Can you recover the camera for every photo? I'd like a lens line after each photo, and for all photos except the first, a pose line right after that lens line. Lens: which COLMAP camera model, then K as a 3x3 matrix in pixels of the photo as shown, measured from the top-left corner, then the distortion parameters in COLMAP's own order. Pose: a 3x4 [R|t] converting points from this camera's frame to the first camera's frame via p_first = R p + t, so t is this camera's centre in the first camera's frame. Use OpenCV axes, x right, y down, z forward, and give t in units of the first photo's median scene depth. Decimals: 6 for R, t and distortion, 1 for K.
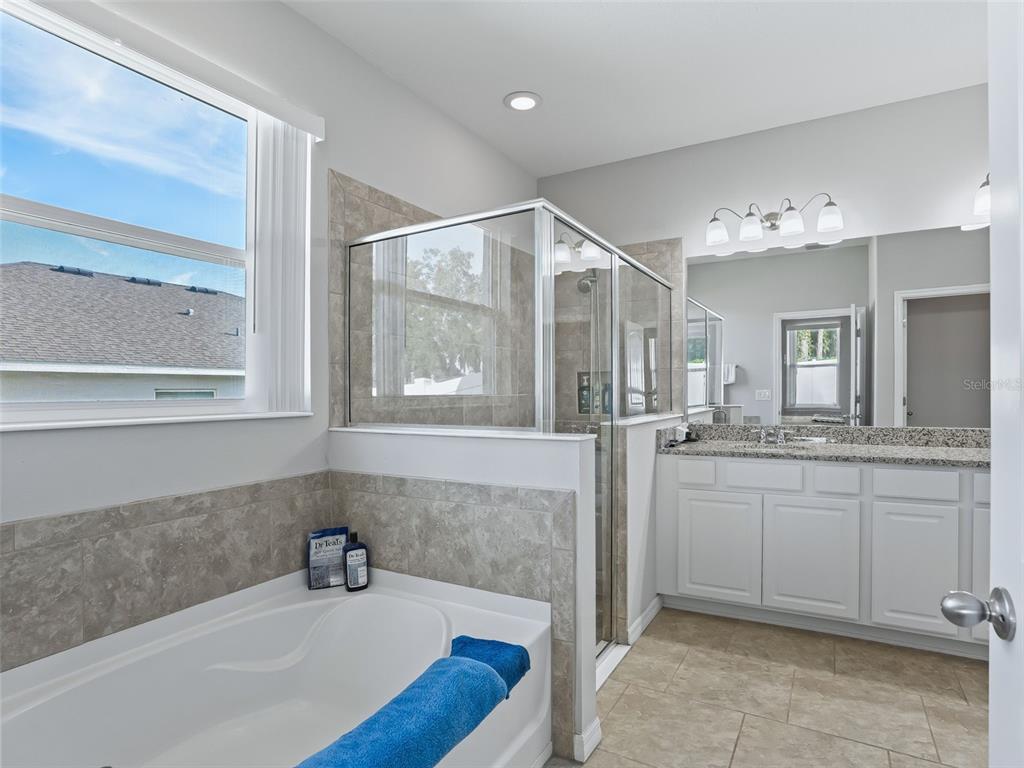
lens RADIAL K [[554.0, 0, 511.1], [0, 554.0, 390.0], [0, 0, 1]] dist [-0.051807, 0.013327]
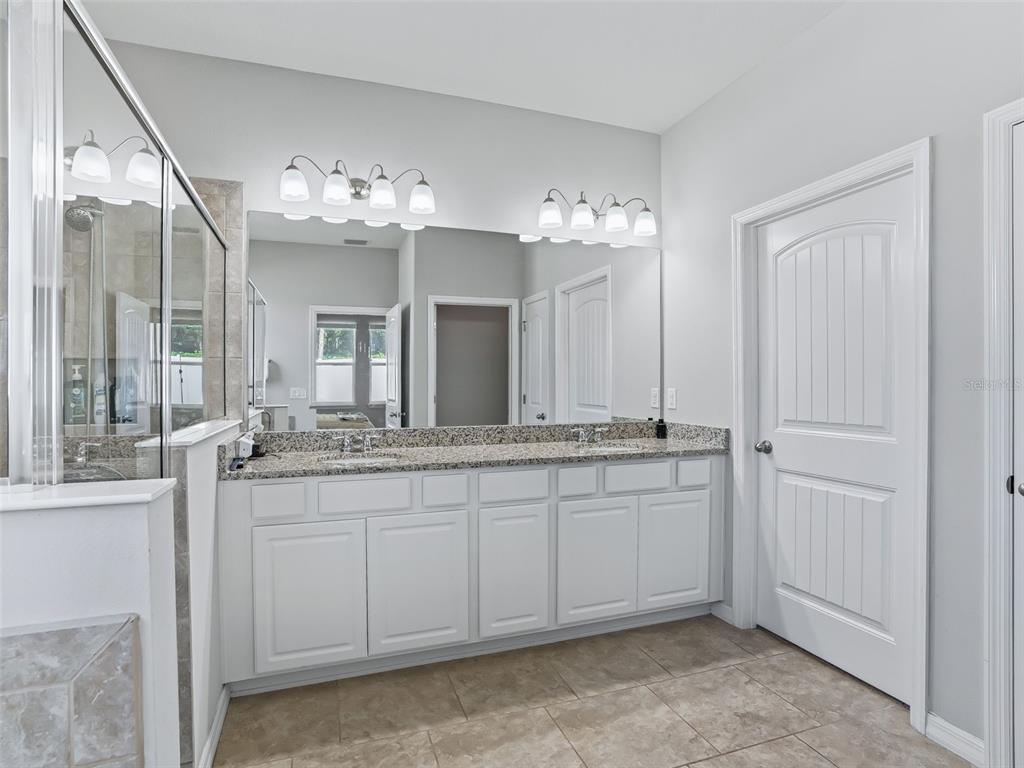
lens RADIAL K [[554.0, 0, 516.1], [0, 554.0, 391.9], [0, 0, 1]] dist [-0.051807, 0.013327]
pose [[0.650447, -0.000387, 0.759552, -0.008243], [-0.005637, 0.999970, 0.005337, 0.000068], [-0.759531, -0.007753, 0.650425, 0.296126]]
